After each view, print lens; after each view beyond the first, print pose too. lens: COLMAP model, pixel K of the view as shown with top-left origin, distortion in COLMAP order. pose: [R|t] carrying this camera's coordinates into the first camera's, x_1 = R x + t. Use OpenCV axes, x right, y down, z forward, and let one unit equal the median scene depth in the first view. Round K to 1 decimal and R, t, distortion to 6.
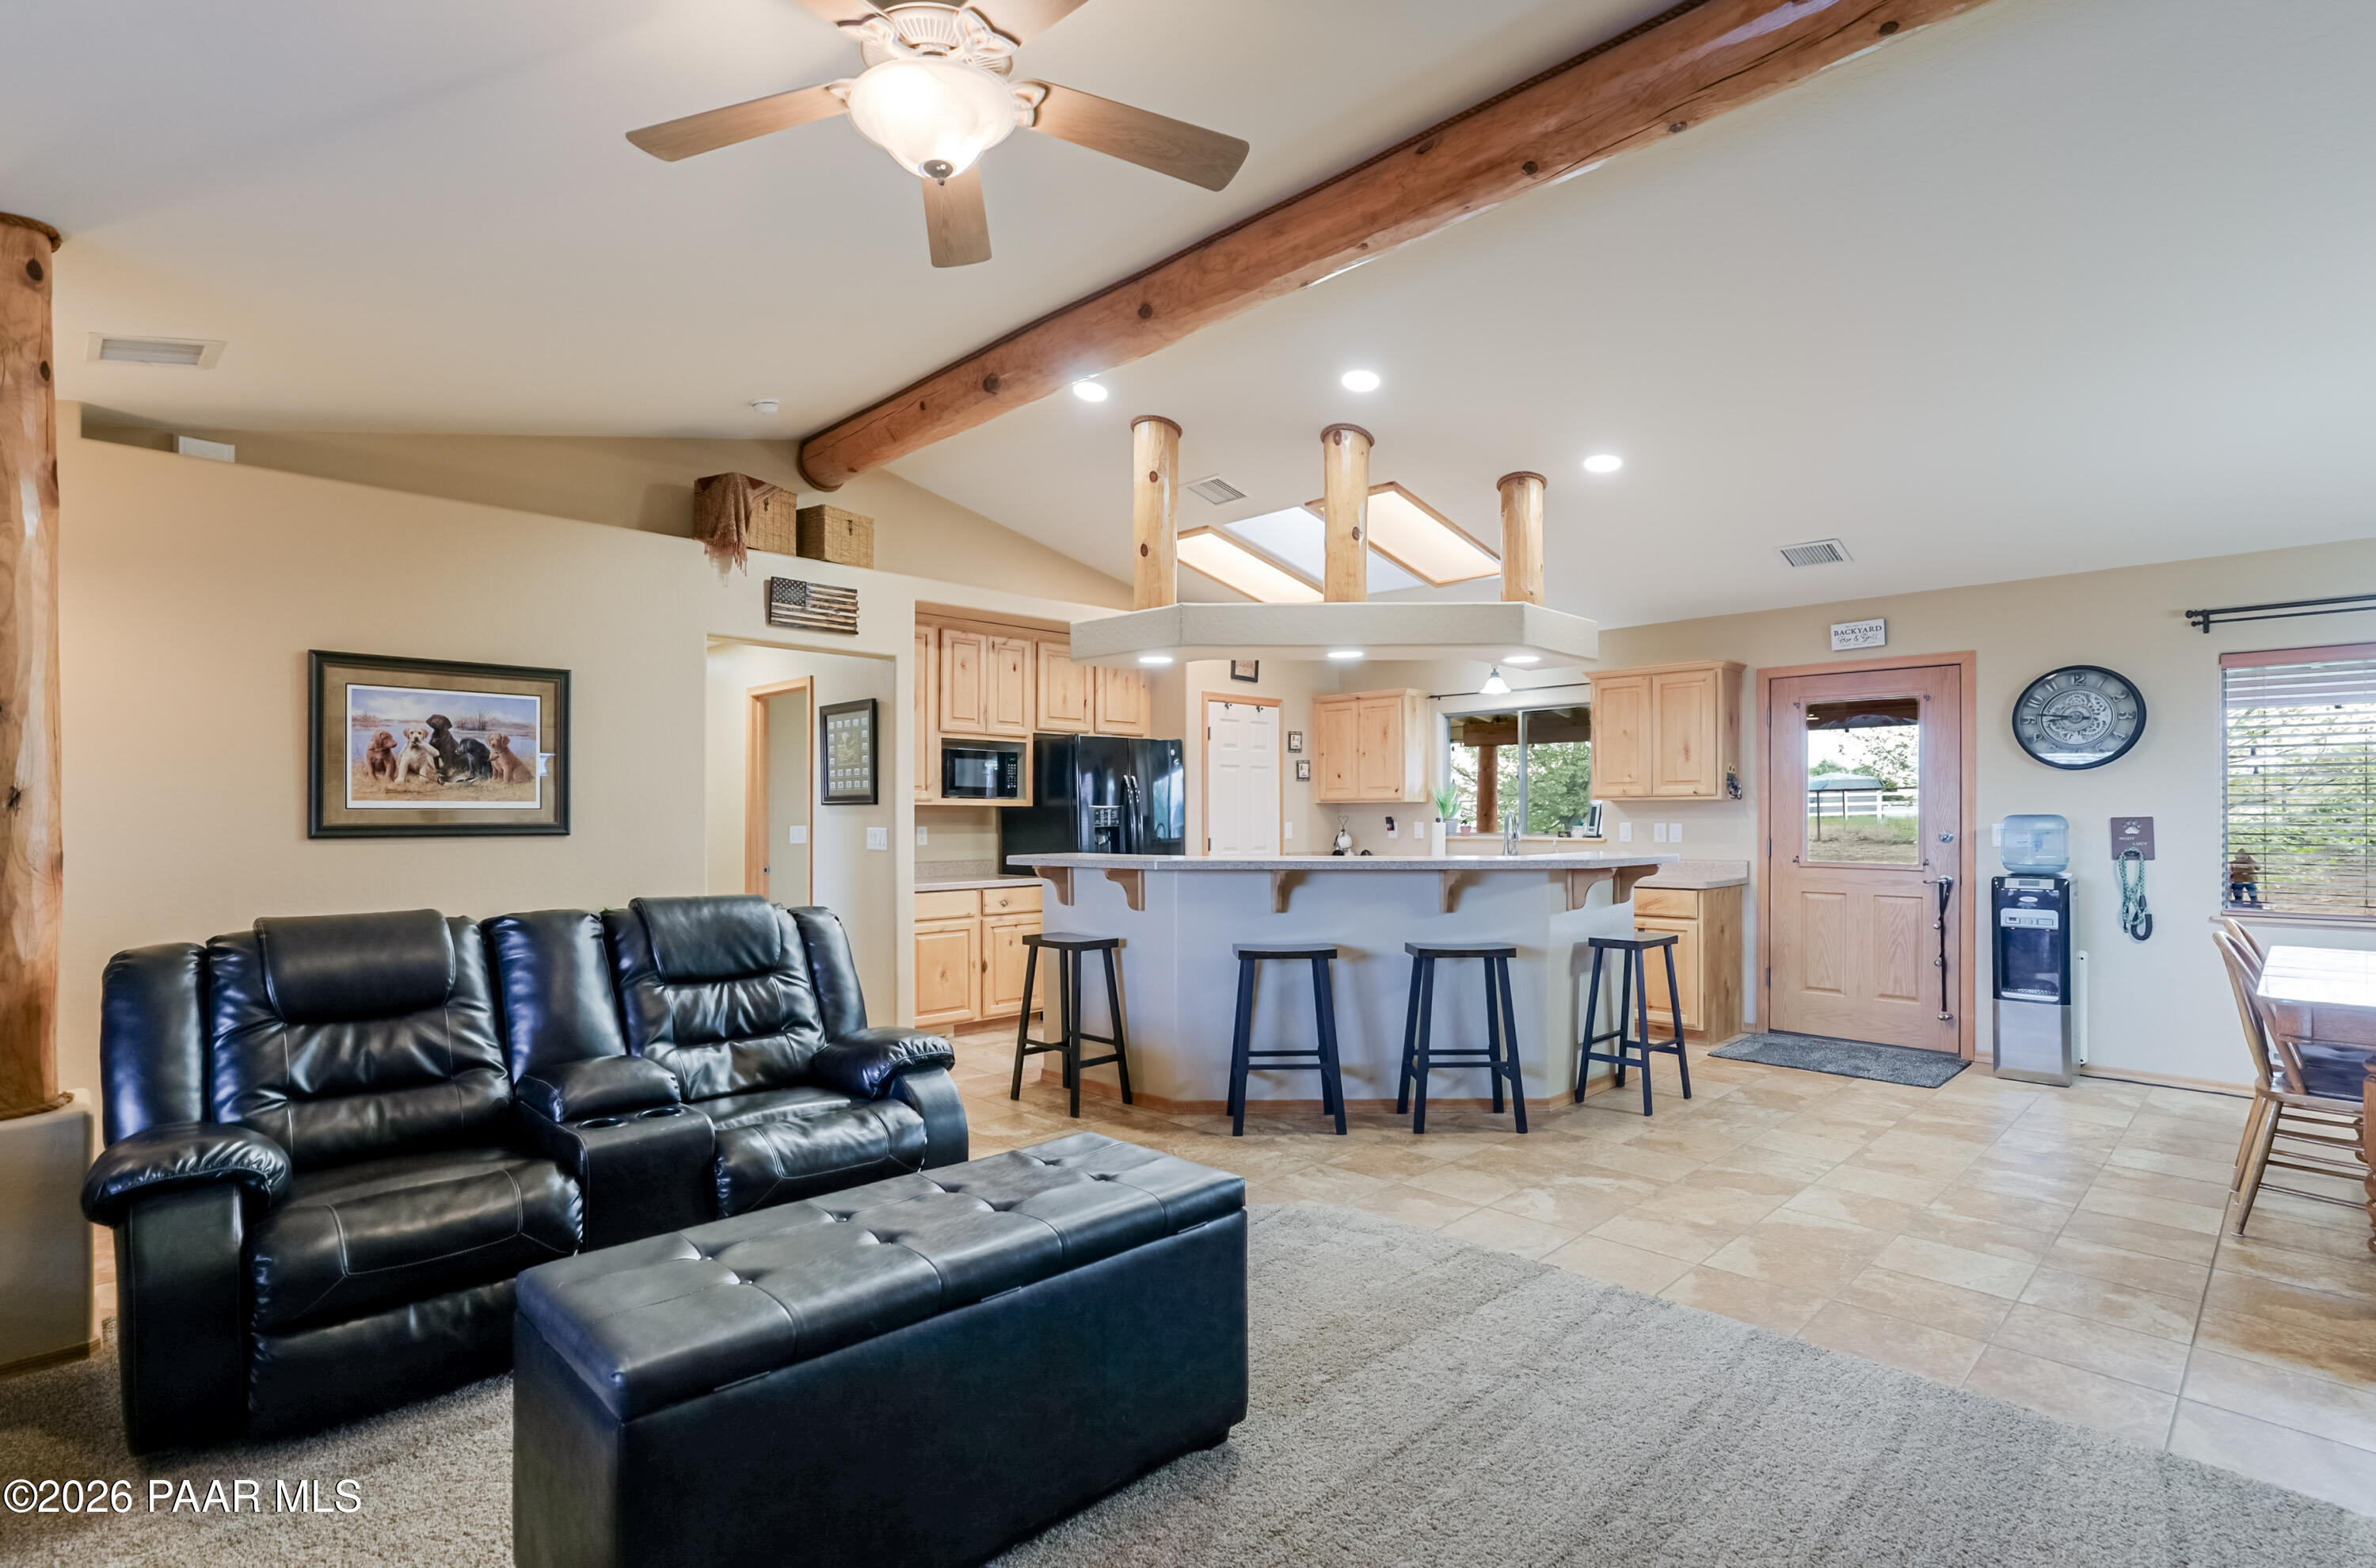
lens RADIAL K [[1116.7, 0, 1177.1], [0, 1116.7, 822.3], [0, 0, 1]] dist [0.000485, -0.000036]
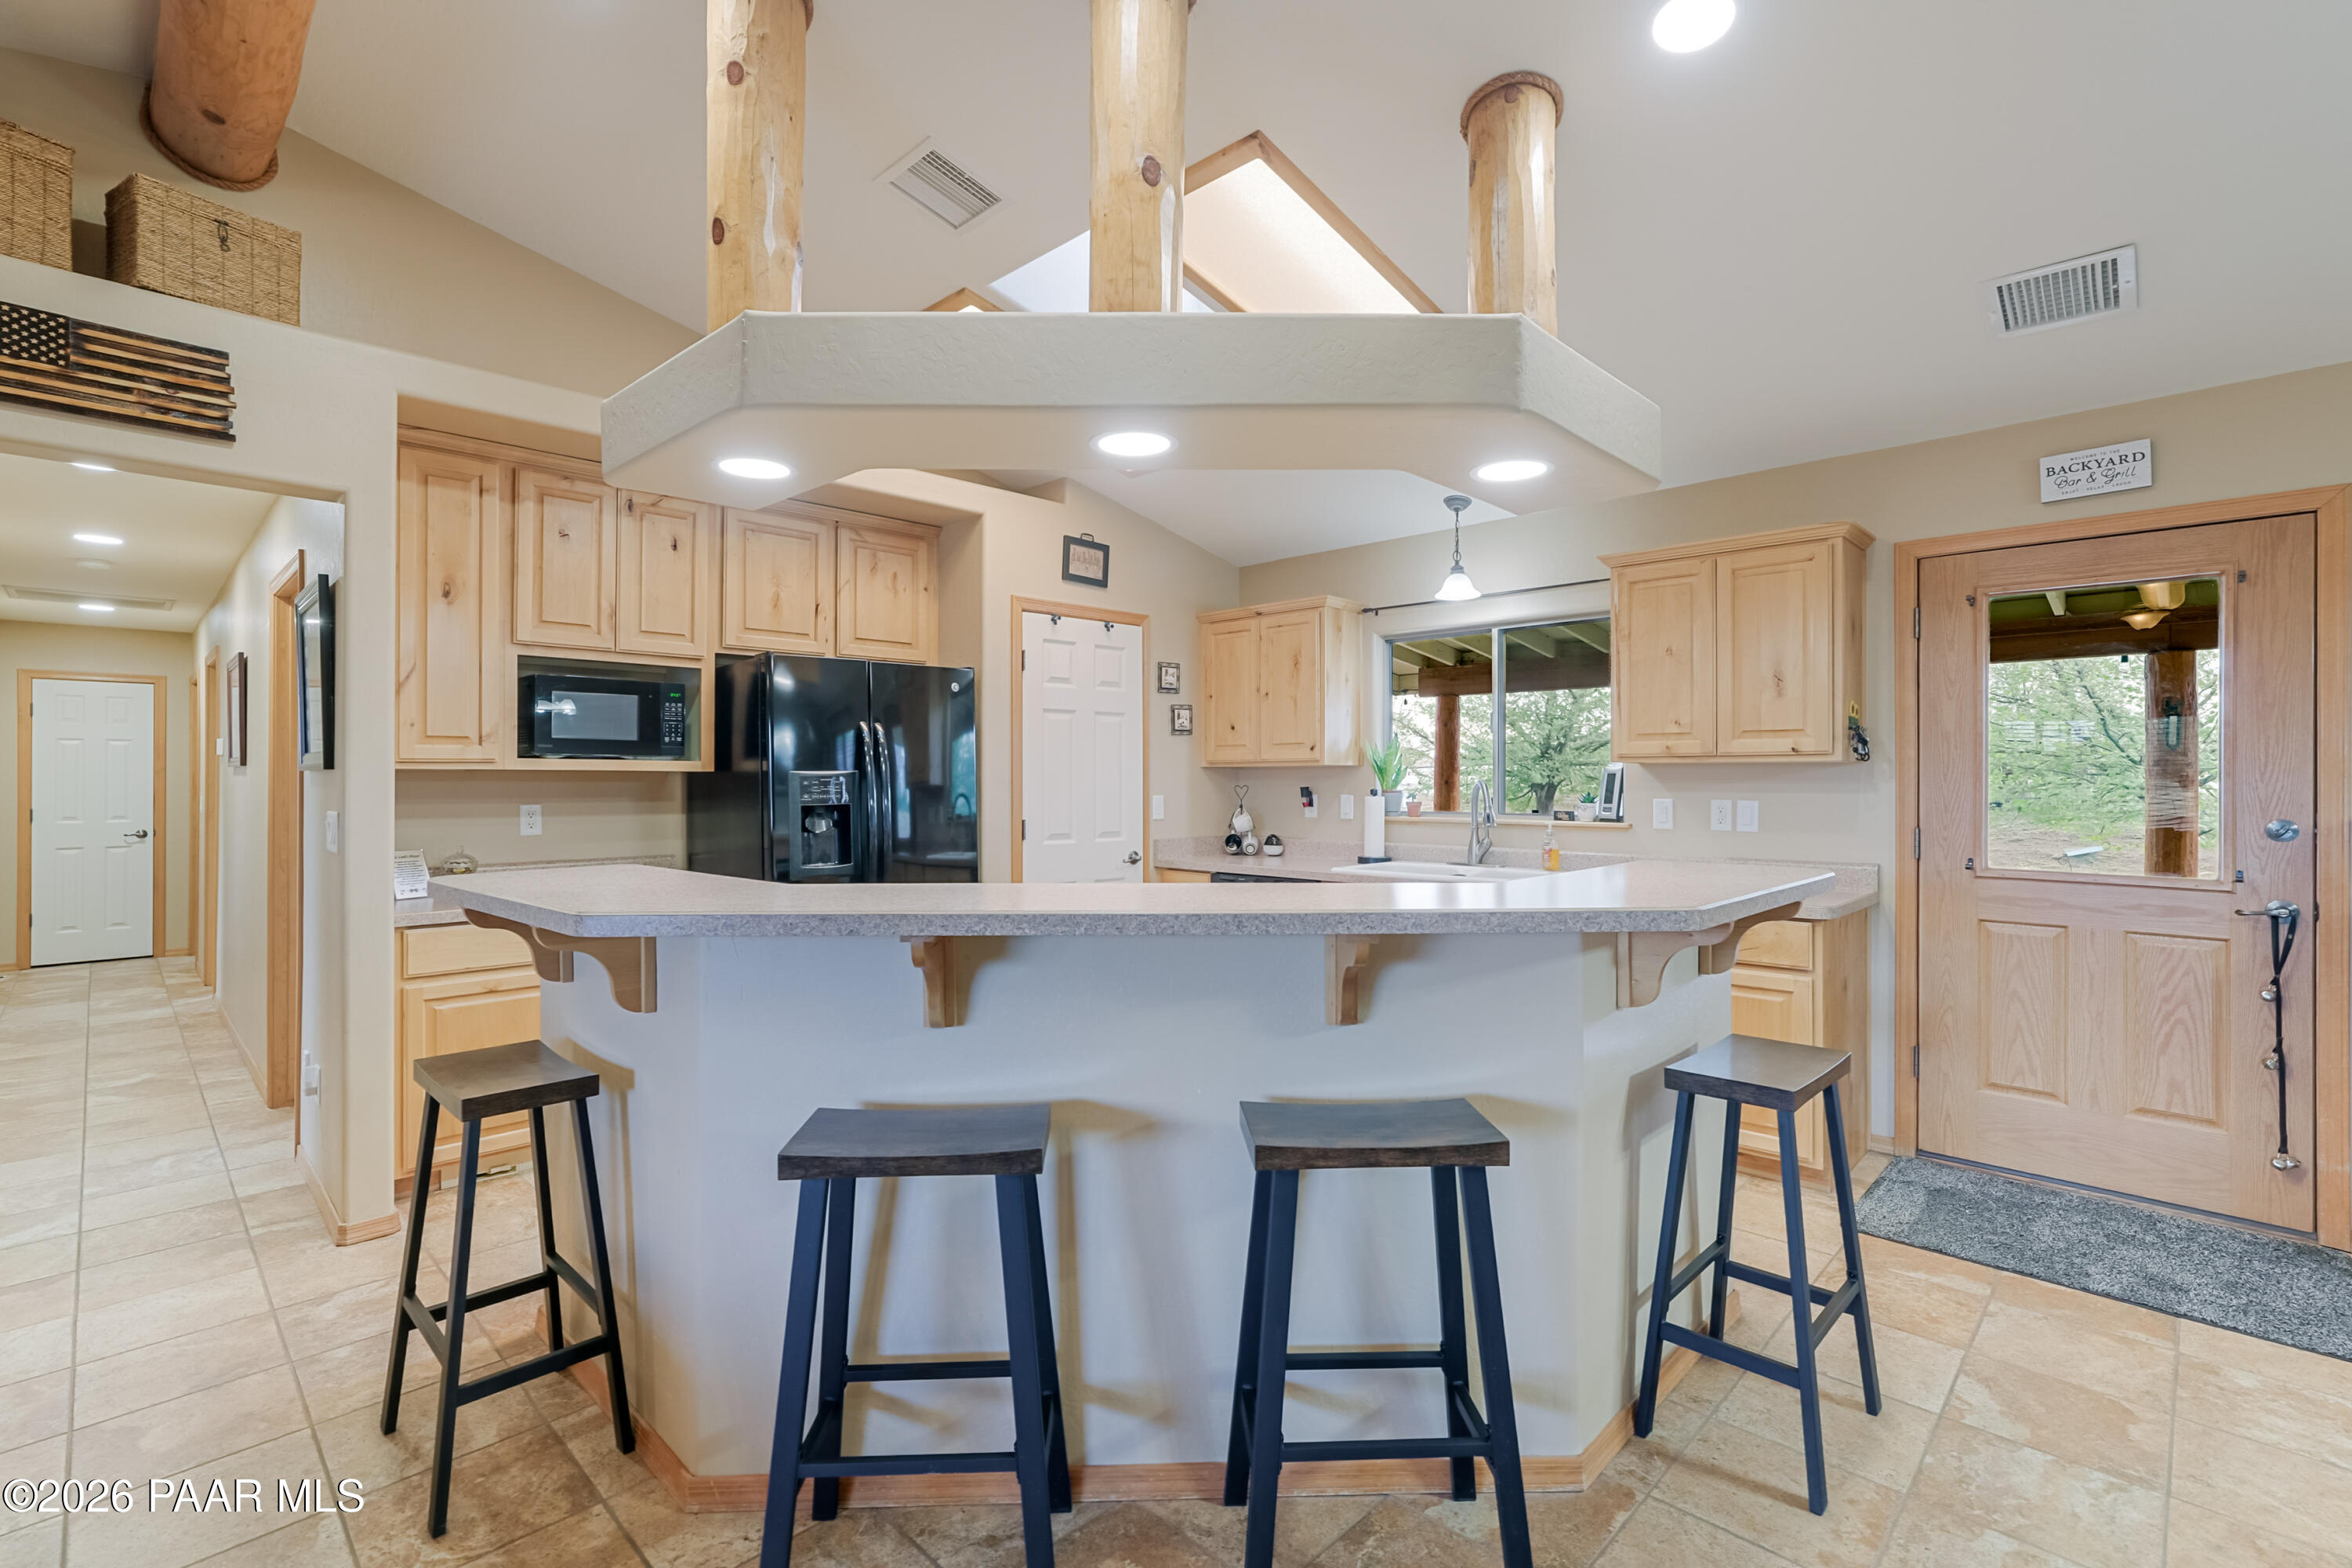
lens RADIAL K [[1064.3, 0, 1176.0], [0, 1064.3, 784.0], [0, 0, 1]] dist [-0.018401, 0.017624]
pose [[0.999839, 0.001209, 0.017911, 0.125950], [-0.001184, 0.999998, -0.001425, -0.007387], [-0.017913, 0.001403, 0.999839, 0.441140]]
